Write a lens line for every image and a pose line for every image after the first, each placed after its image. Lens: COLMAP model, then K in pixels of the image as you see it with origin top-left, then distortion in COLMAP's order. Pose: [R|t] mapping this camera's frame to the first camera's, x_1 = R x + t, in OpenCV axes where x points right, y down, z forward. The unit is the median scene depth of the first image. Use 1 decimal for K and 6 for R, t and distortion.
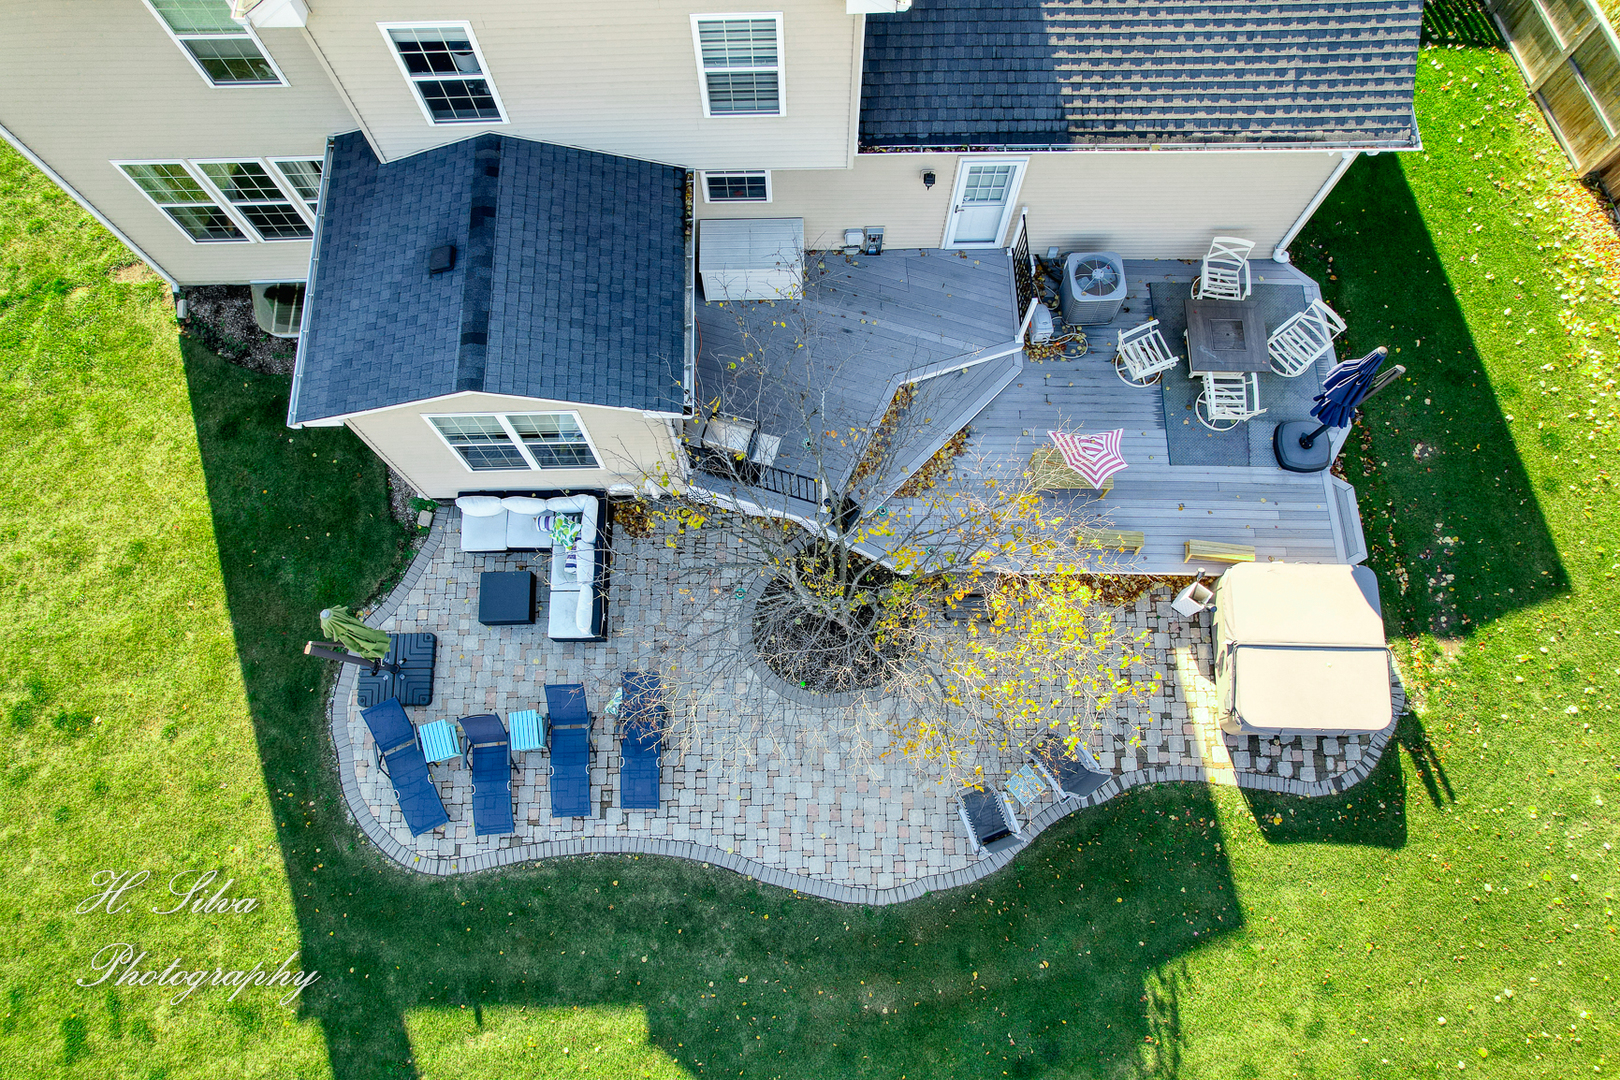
lens RADIAL K [[1016.6, 0, 813.3], [0, 1016.6, 560.6], [0, 0, 1]] dist [-0.074872, 0.069256]
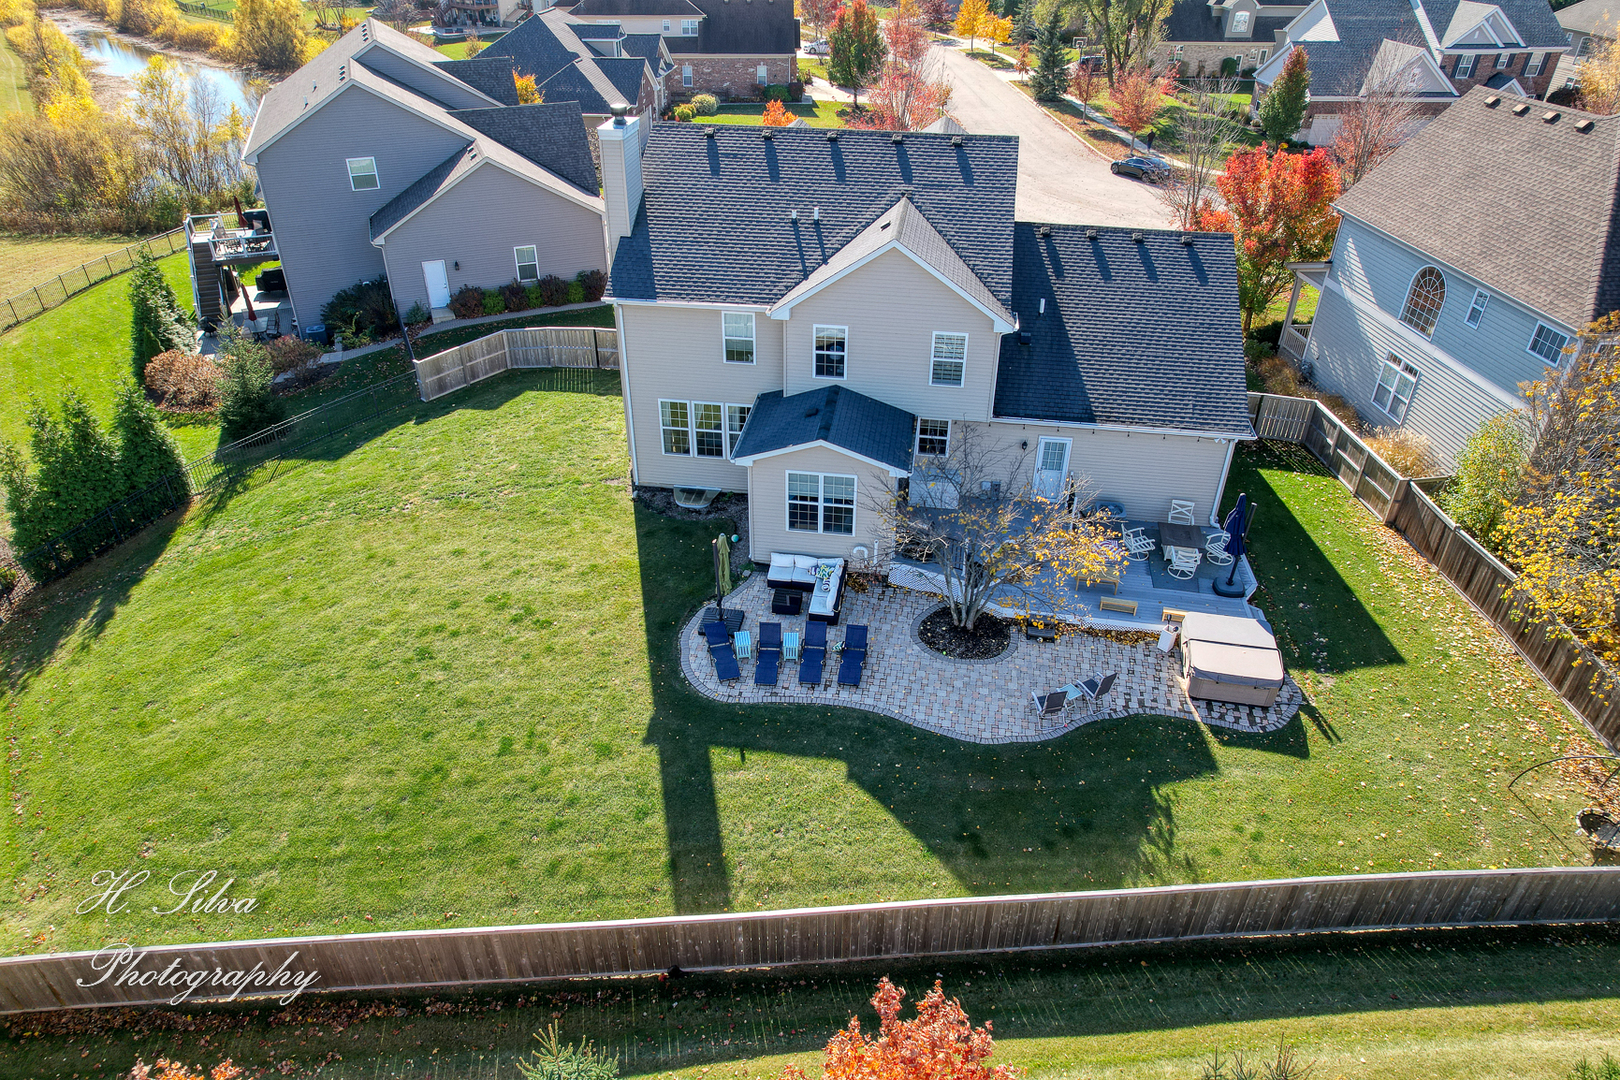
lens RADIAL K [[1049.2, 0, 810.0], [0, 1049.2, 540.0], [0, 0, 1]] dist [-0.044443, -0.000242]
pose [[0.986394, 0.095420, -0.133874, -0.016426], [-0.159684, 0.749723, -0.642197, 1.229594], [0.039090, 0.654837, 0.754759, -0.541749]]
